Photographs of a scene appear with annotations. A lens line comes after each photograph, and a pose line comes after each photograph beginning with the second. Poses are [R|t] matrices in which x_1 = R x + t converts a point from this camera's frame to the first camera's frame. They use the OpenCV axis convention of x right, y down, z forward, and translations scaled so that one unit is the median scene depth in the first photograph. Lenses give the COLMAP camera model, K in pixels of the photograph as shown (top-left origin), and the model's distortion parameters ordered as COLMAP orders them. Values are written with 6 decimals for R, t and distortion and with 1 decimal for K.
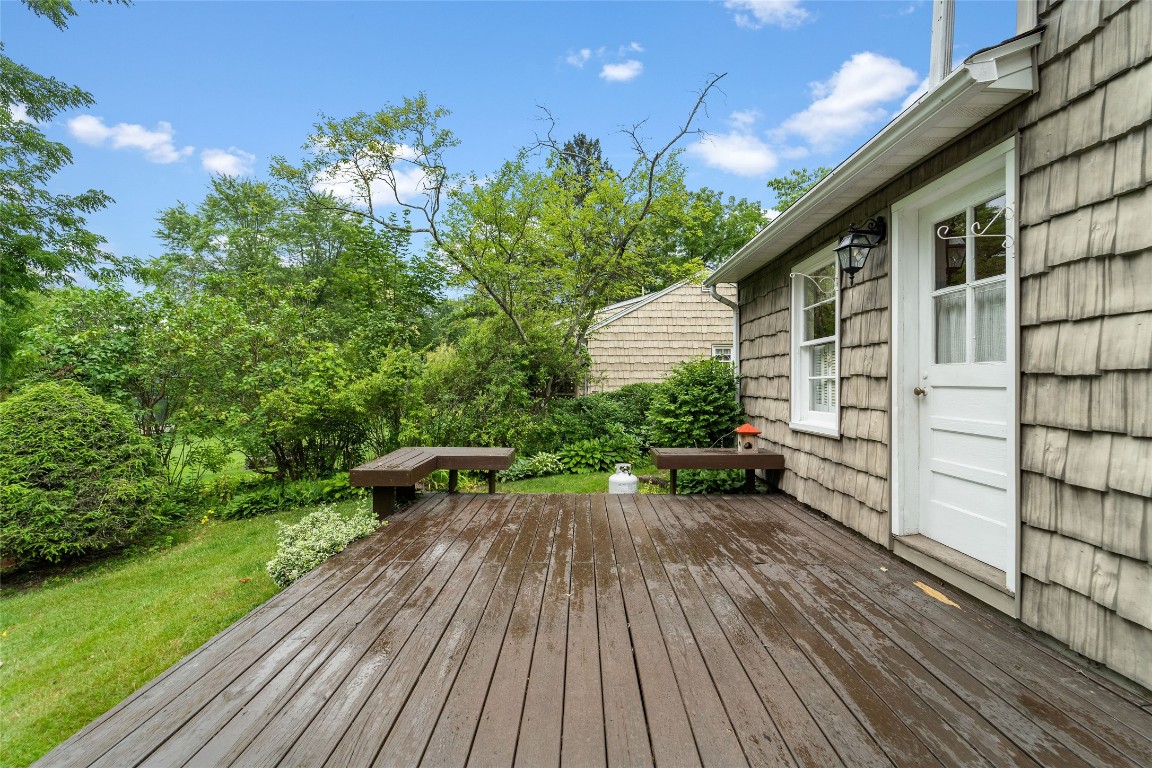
lens RADIAL K [[474.1, 0, 580.1], [0, 474.1, 376.9], [0, 0, 1]] dist [-0.000855, -0.001896]
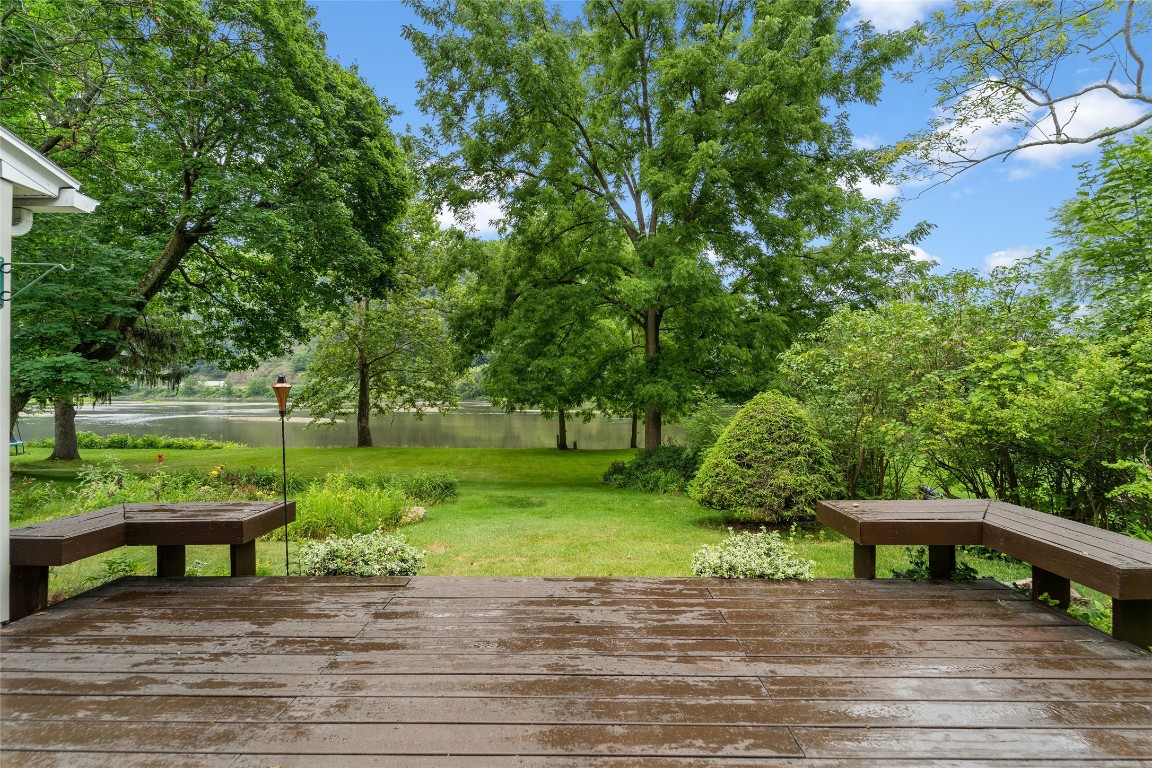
lens RADIAL K [[474.1, 0, 581.6], [0, 474.1, 385.6], [0, 0, 1]] dist [-0.000855, -0.001896]
pose [[-0.006650, -0.005737, -0.999961, 0.201836], [0.002233, 0.999981, -0.005752, 0.000266], [0.999975, -0.002271, -0.006637, 0.350999]]
